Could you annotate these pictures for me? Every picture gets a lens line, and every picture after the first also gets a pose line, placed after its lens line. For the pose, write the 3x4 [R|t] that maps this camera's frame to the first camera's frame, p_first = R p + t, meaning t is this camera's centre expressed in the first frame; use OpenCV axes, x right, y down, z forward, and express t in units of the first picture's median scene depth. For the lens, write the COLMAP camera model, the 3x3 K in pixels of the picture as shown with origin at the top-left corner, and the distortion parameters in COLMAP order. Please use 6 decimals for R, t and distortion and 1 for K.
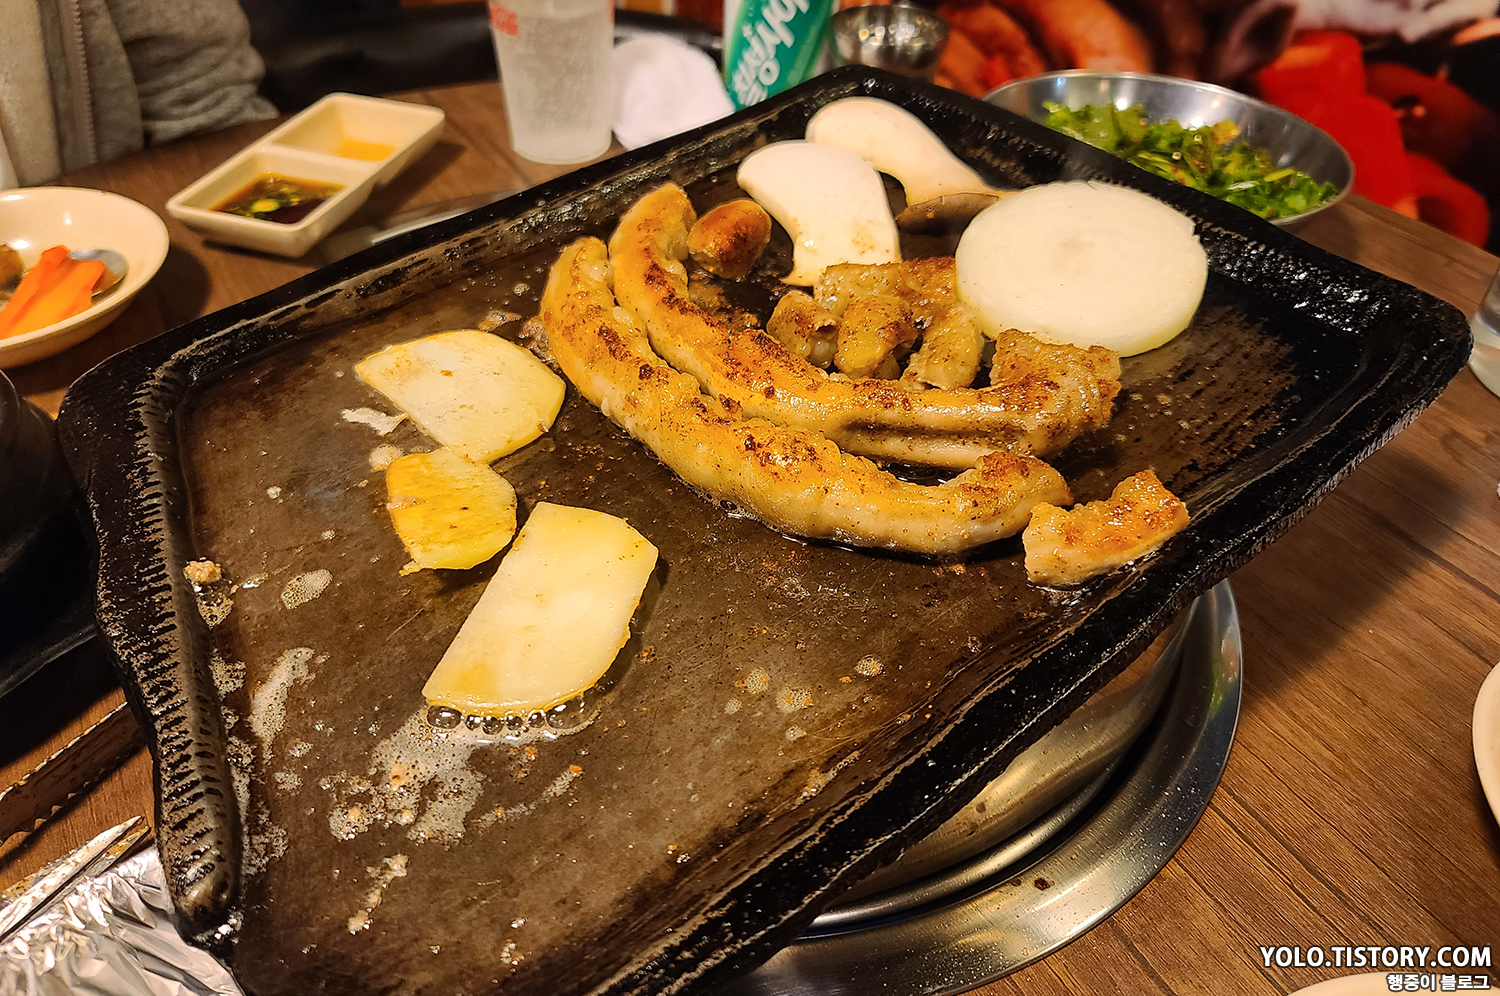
lens RADIAL K [[1127.5, 0, 769.5], [0, 1127.5, 467.3], [0, 0, 1]] dist [0.000748, -0.003105]
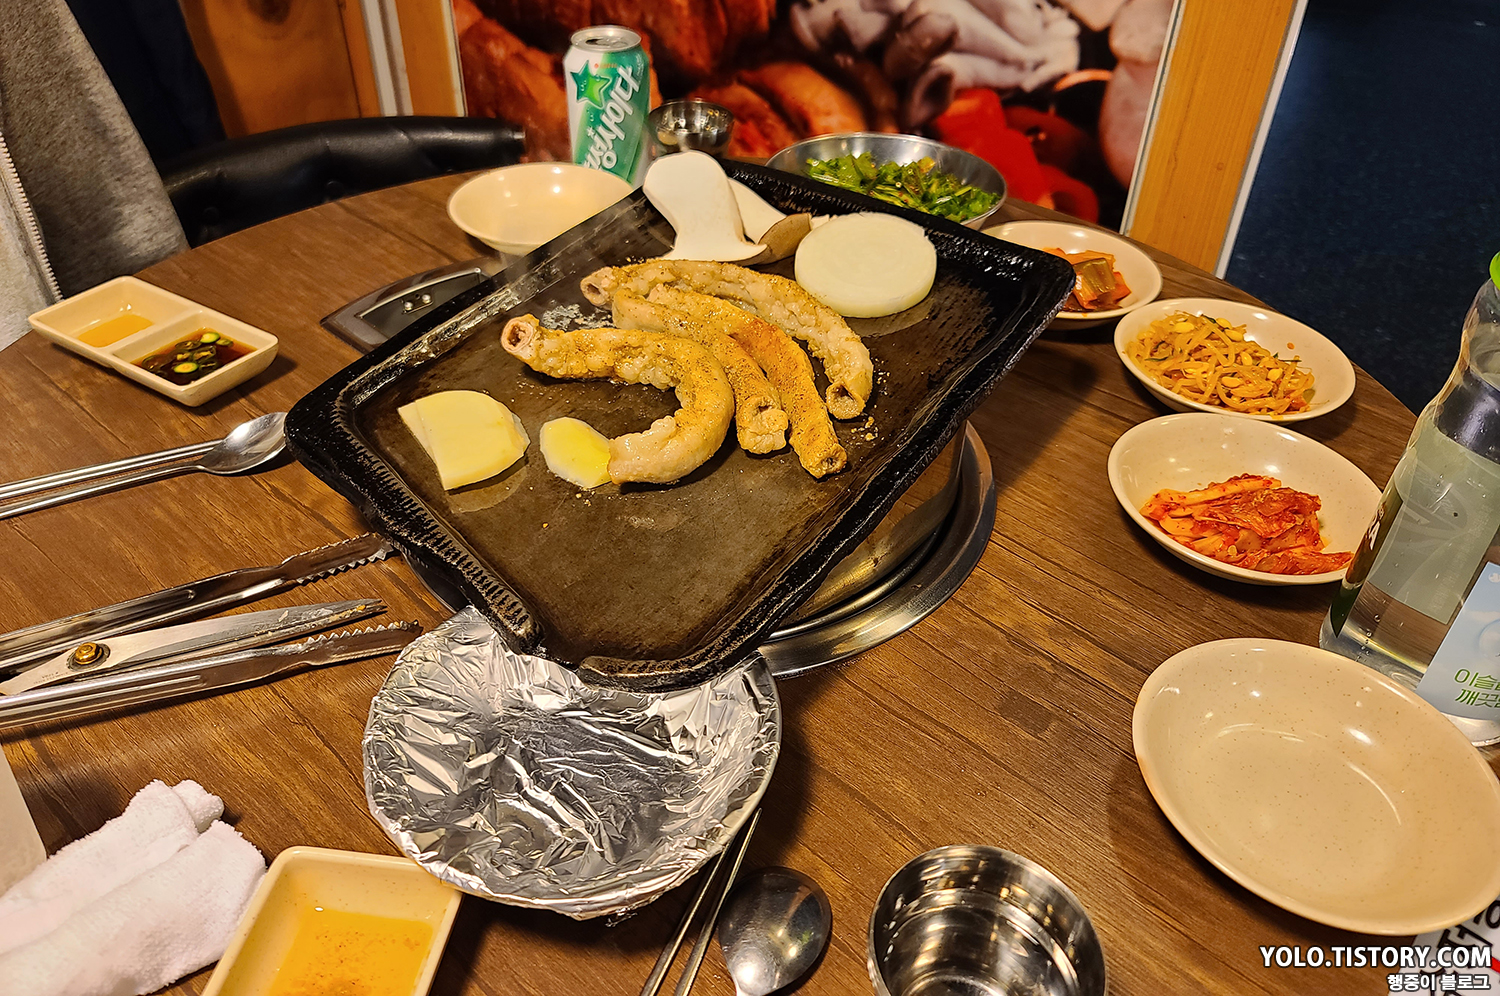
lens RADIAL K [[1127.5, 0, 769.5], [0, 1127.5, 467.3], [0, 0, 1]] dist [0.000748, -0.003105]
pose [[0.962470, -0.167972, 0.213161, -0.296231], [0.173764, 0.984750, -0.008596, 0.120364], [-0.208466, 0.045313, 0.976979, -0.660248]]
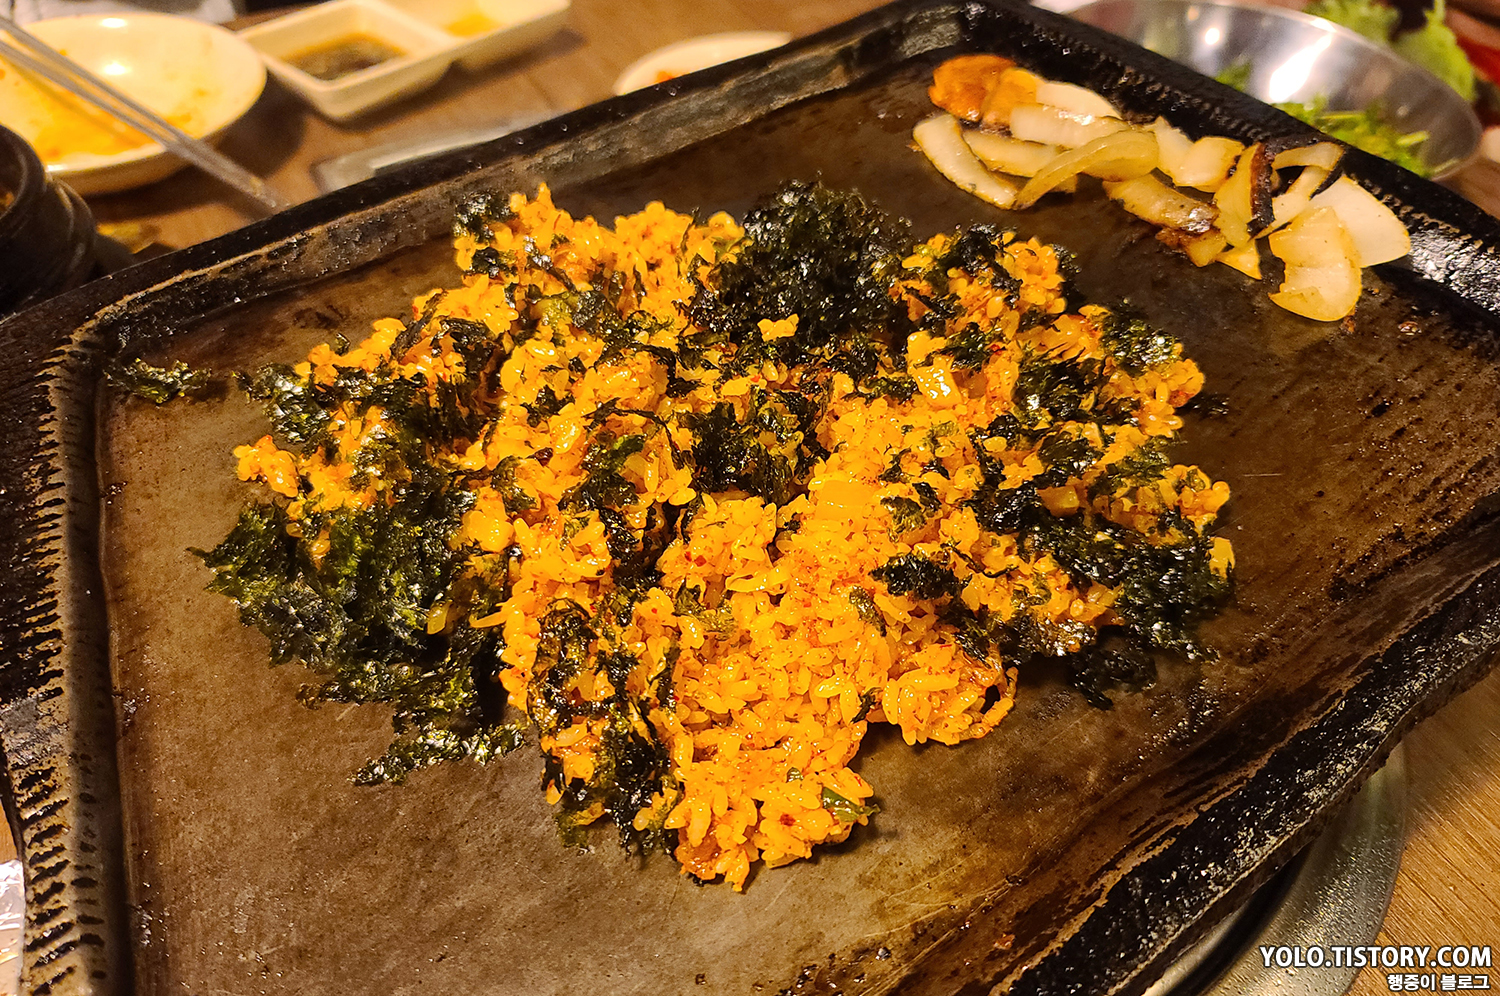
lens RADIAL K [[1119.3, 0, 765.4], [0, 1119.3, 504.9], [0, 0, 1]] dist [0.053916, -0.104850]
pose [[0.998295, 0.055572, -0.017845, -0.035507], [-0.053838, 0.994823, 0.086192, -0.057172], [0.022543, -0.085085, 0.996119, 0.203124]]
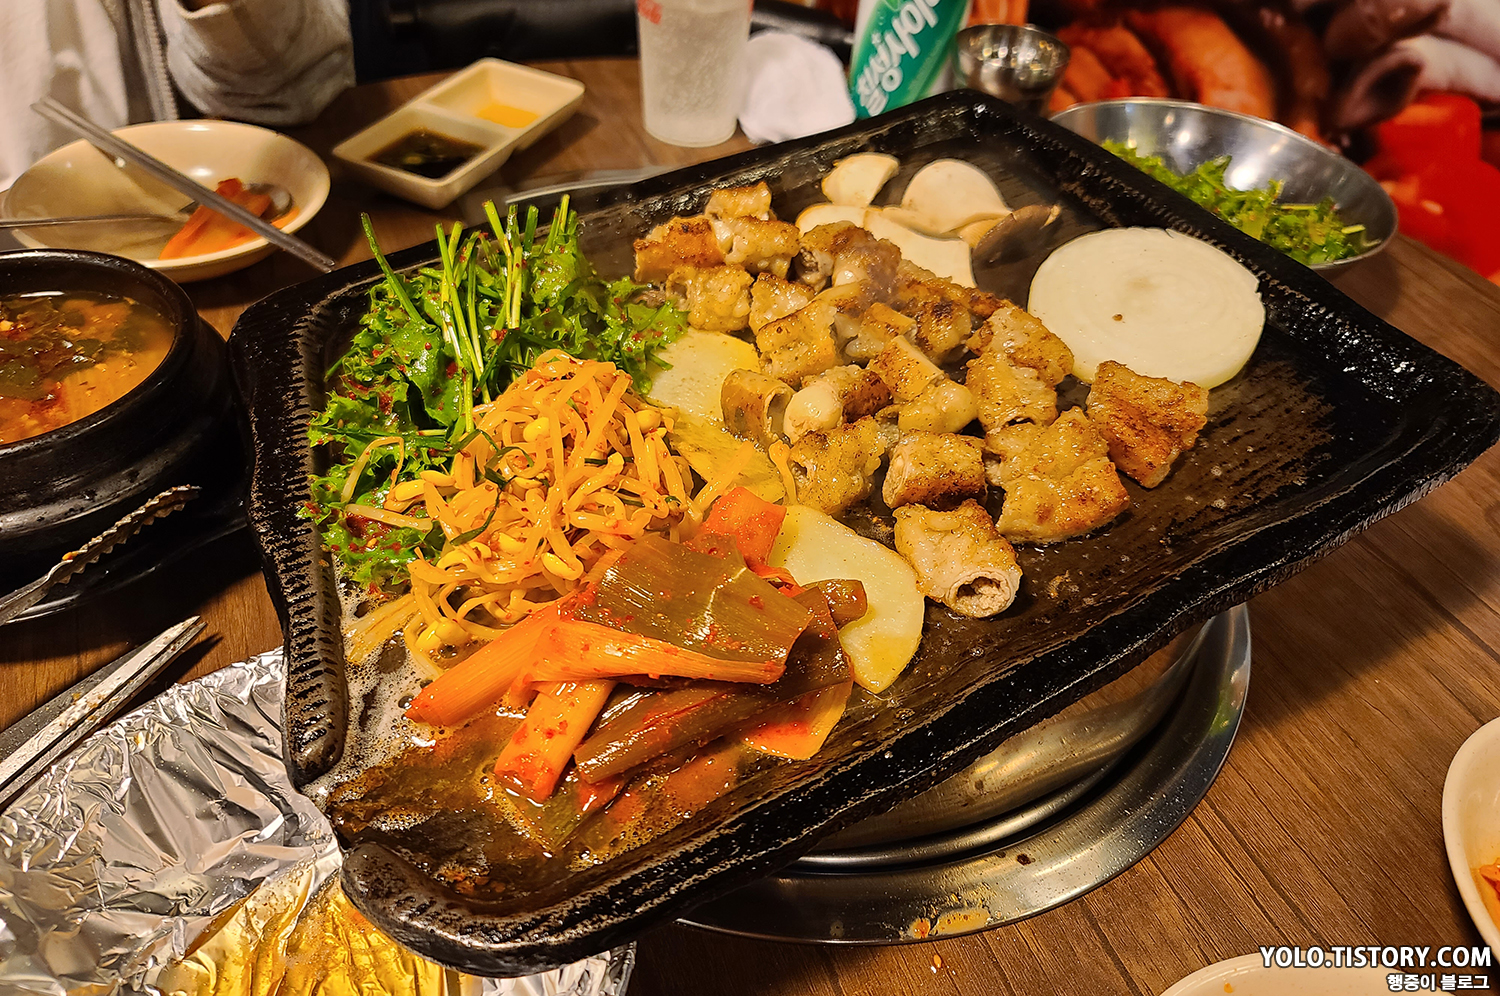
lens RADIAL K [[1127.5, 0, 769.5], [0, 1127.5, 467.3], [0, 0, 1]] dist [0.000748, -0.003105]
pose [[0.988968, 0.126228, -0.077515, 0.024188], [-0.124384, 0.991834, 0.028187, -0.013766], [0.080440, -0.018235, 0.996593, -0.106621]]
